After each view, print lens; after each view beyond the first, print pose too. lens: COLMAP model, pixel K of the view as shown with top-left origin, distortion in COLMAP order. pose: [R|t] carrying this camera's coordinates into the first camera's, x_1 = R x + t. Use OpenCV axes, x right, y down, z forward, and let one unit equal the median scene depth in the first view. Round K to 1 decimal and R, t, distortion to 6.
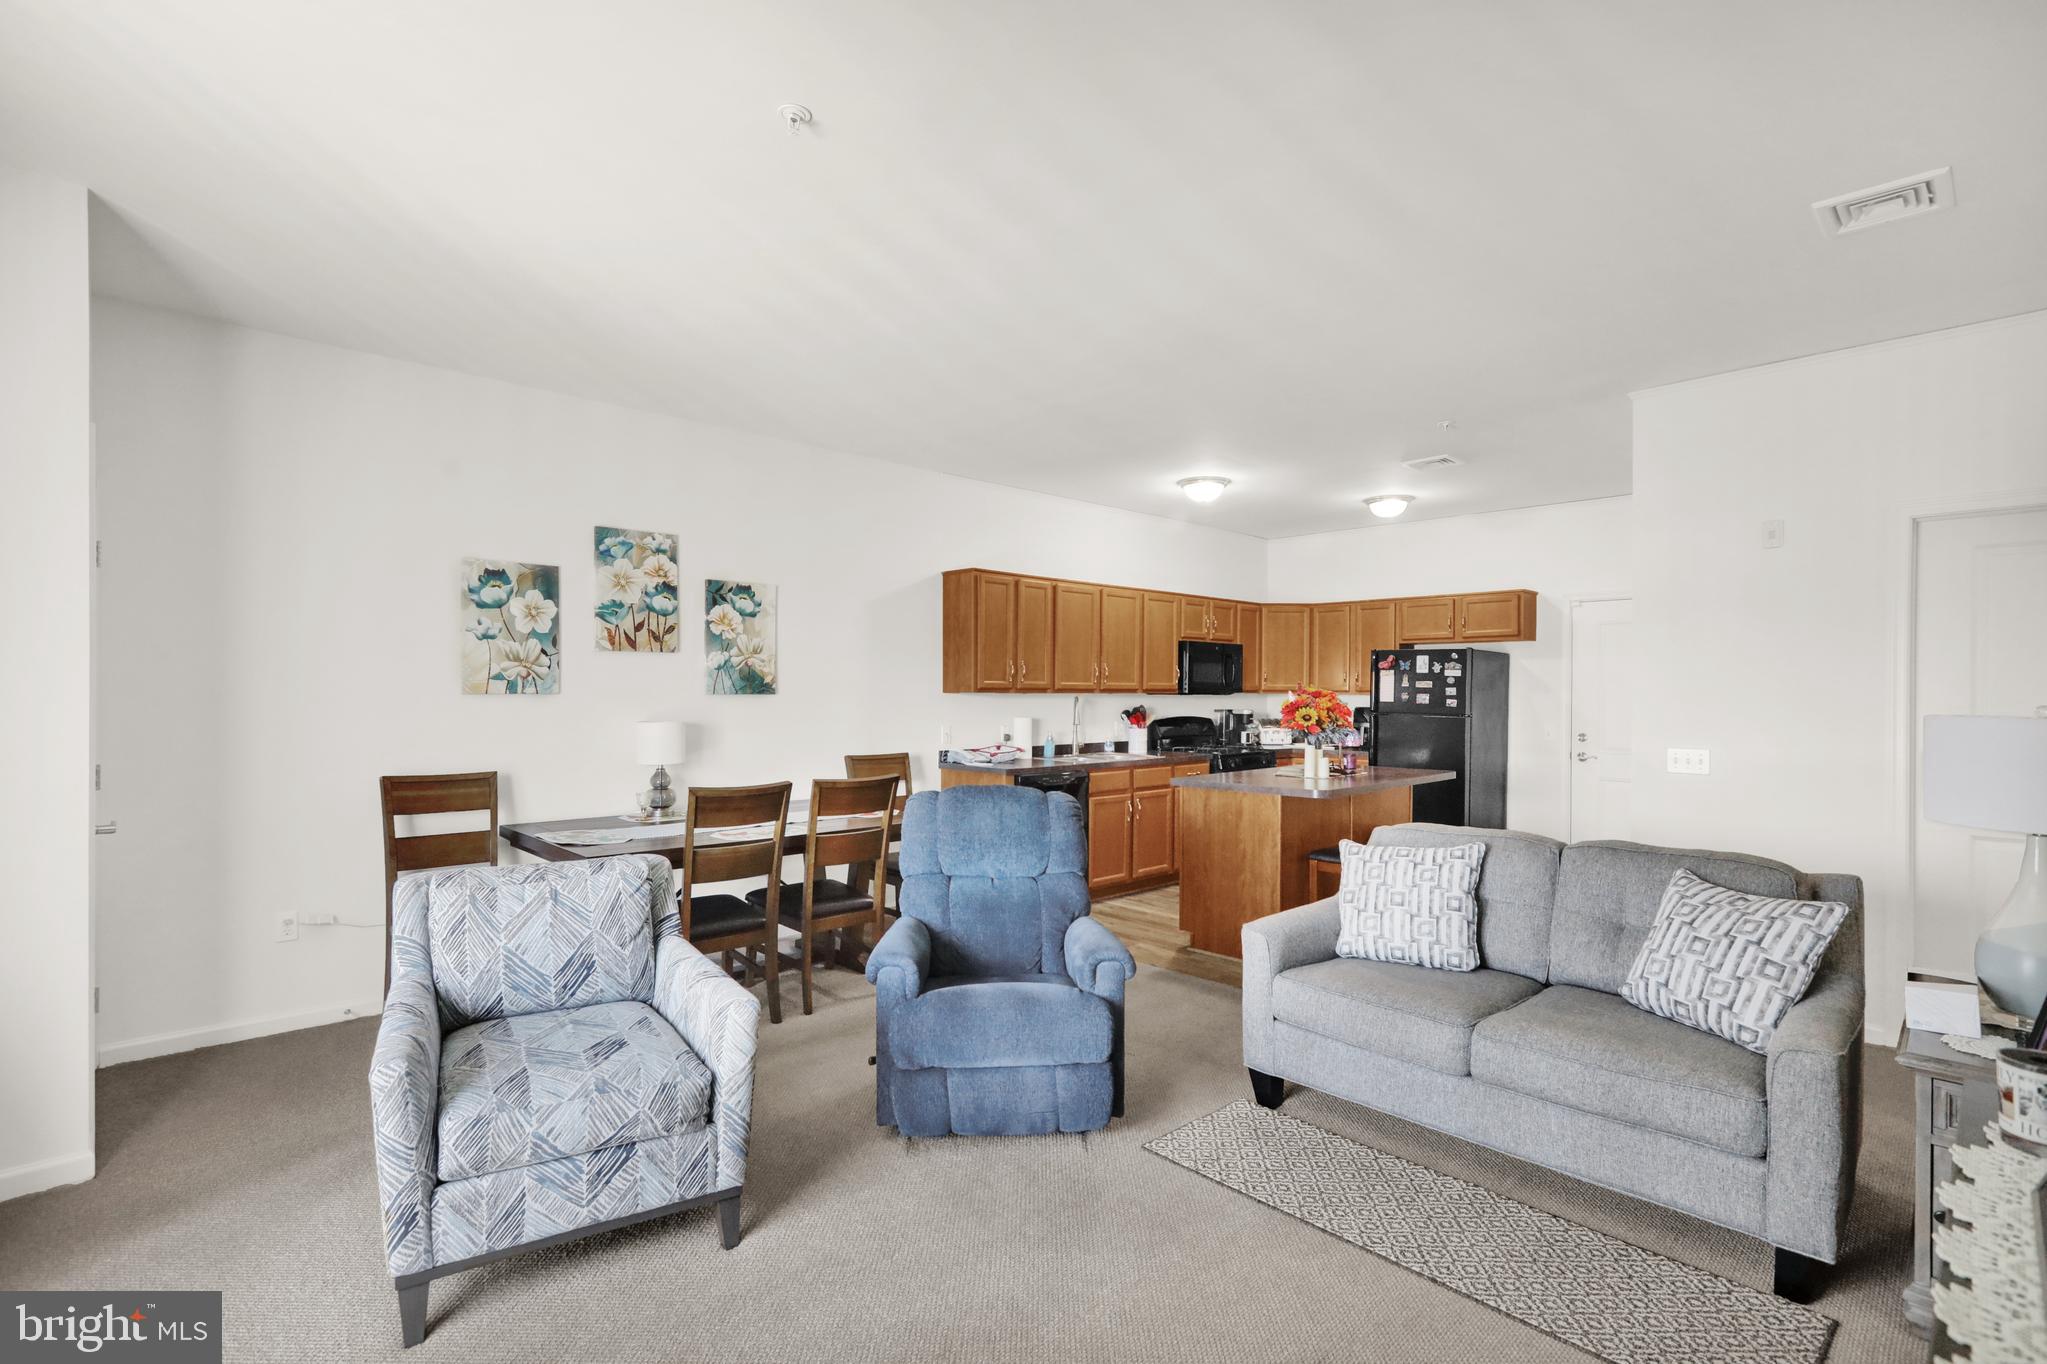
lens RADIAL K [[943.3, 0, 1027.8], [0, 943.3, 687.6], [0, 0, 1]] dist [0.005884, -0.000195]
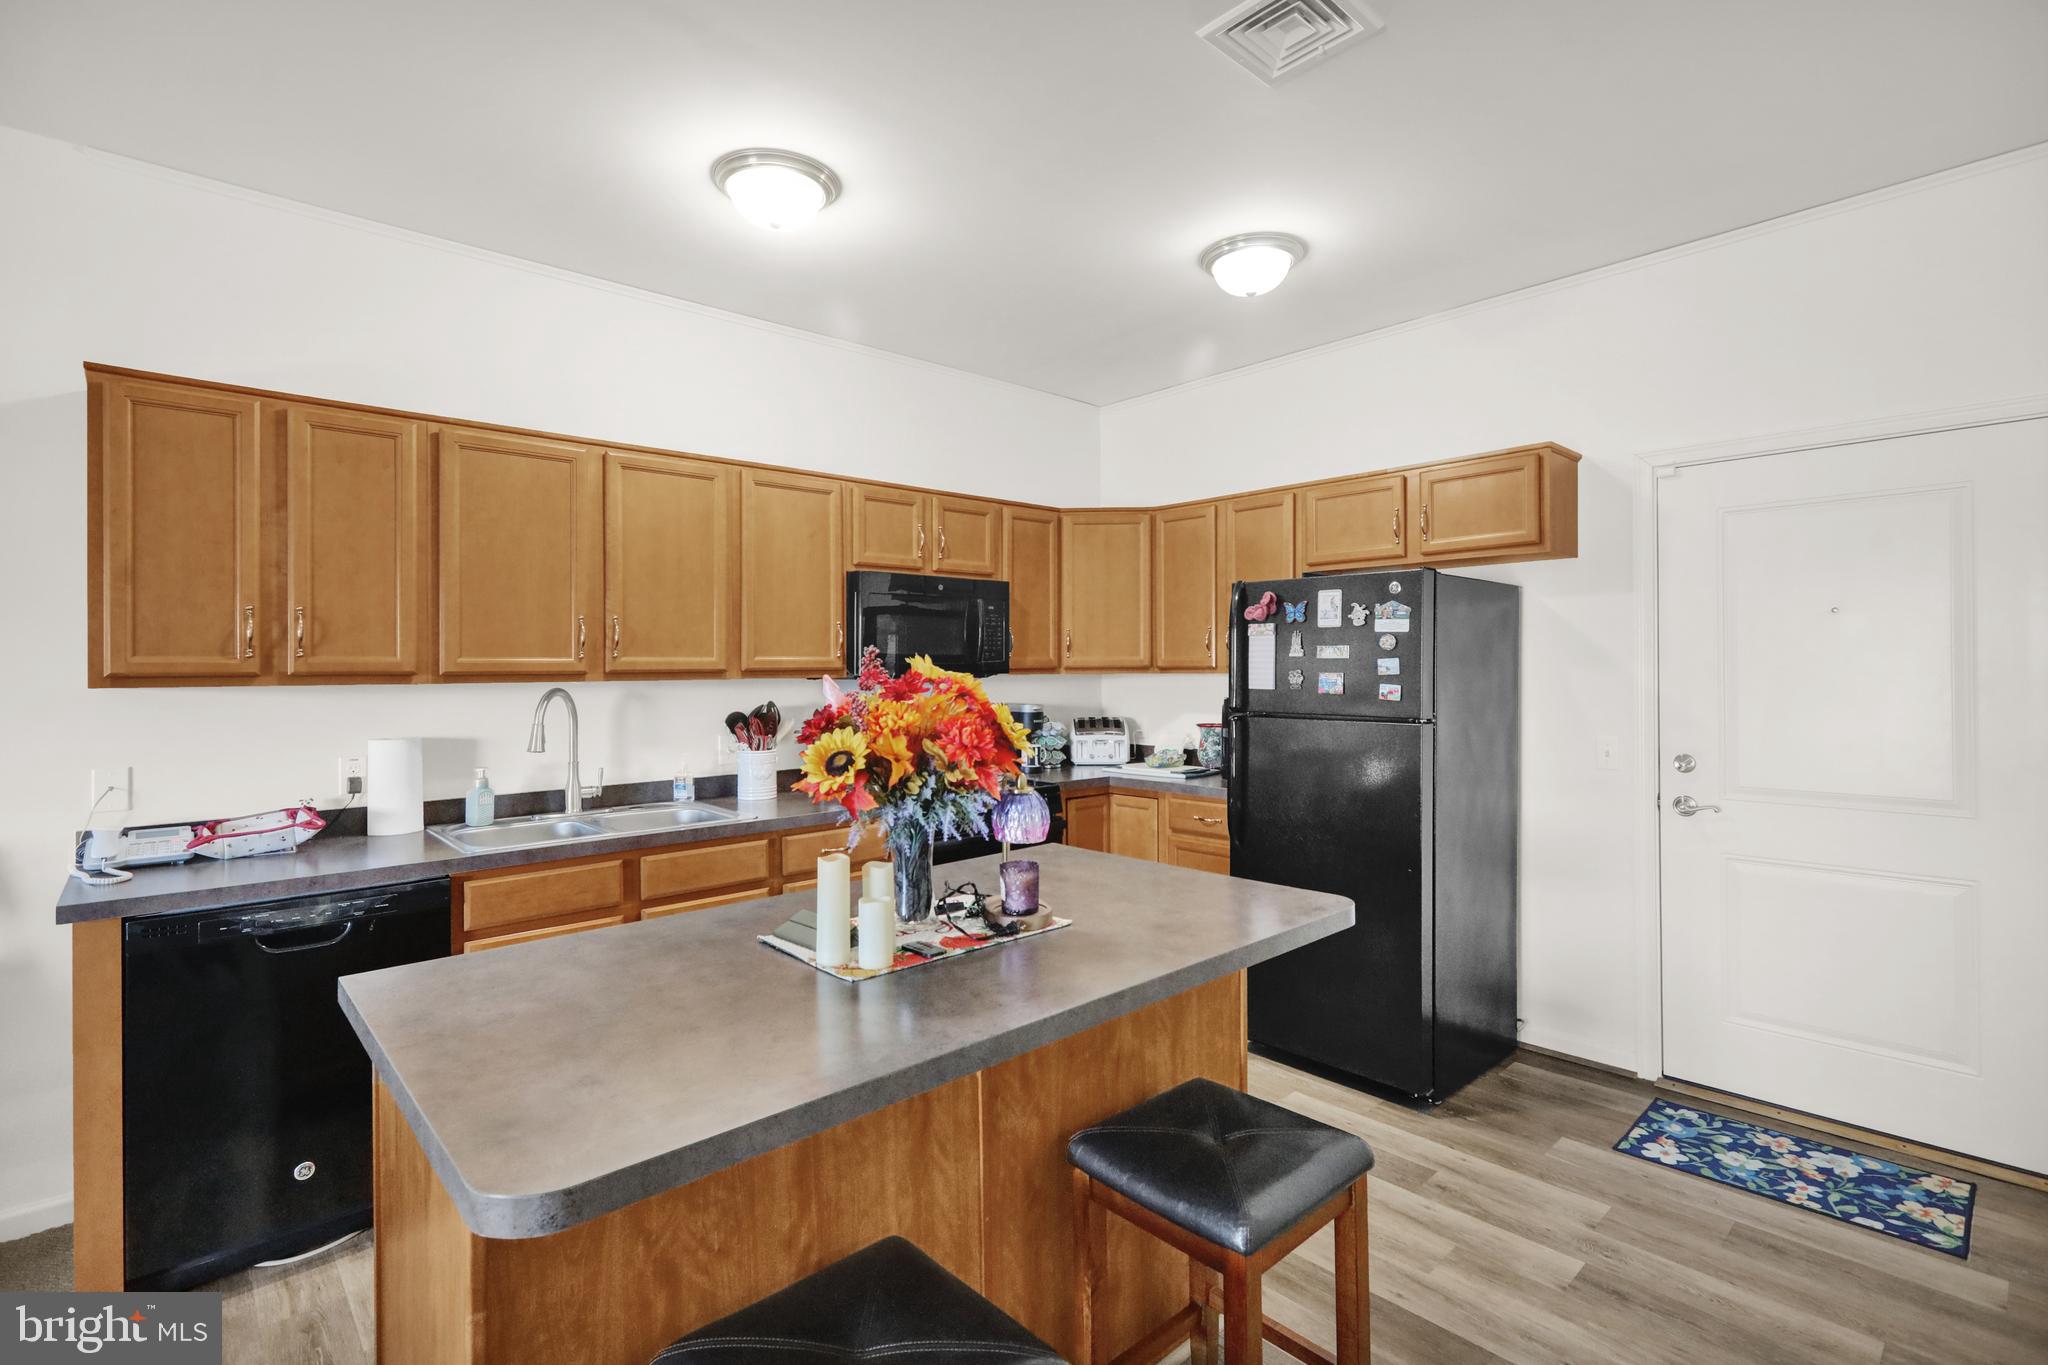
lens RADIAL K [[943.8, 0, 1019.2], [0, 943.8, 675.0], [0, 0, 1]] dist [0.005884, -0.000195]
pose [[0.999448, -0.013079, -0.030528, 0.274761], [0.013361, 0.999870, 0.009041, 0.001612], [0.030406, -0.009444, 0.999493, 0.523106]]
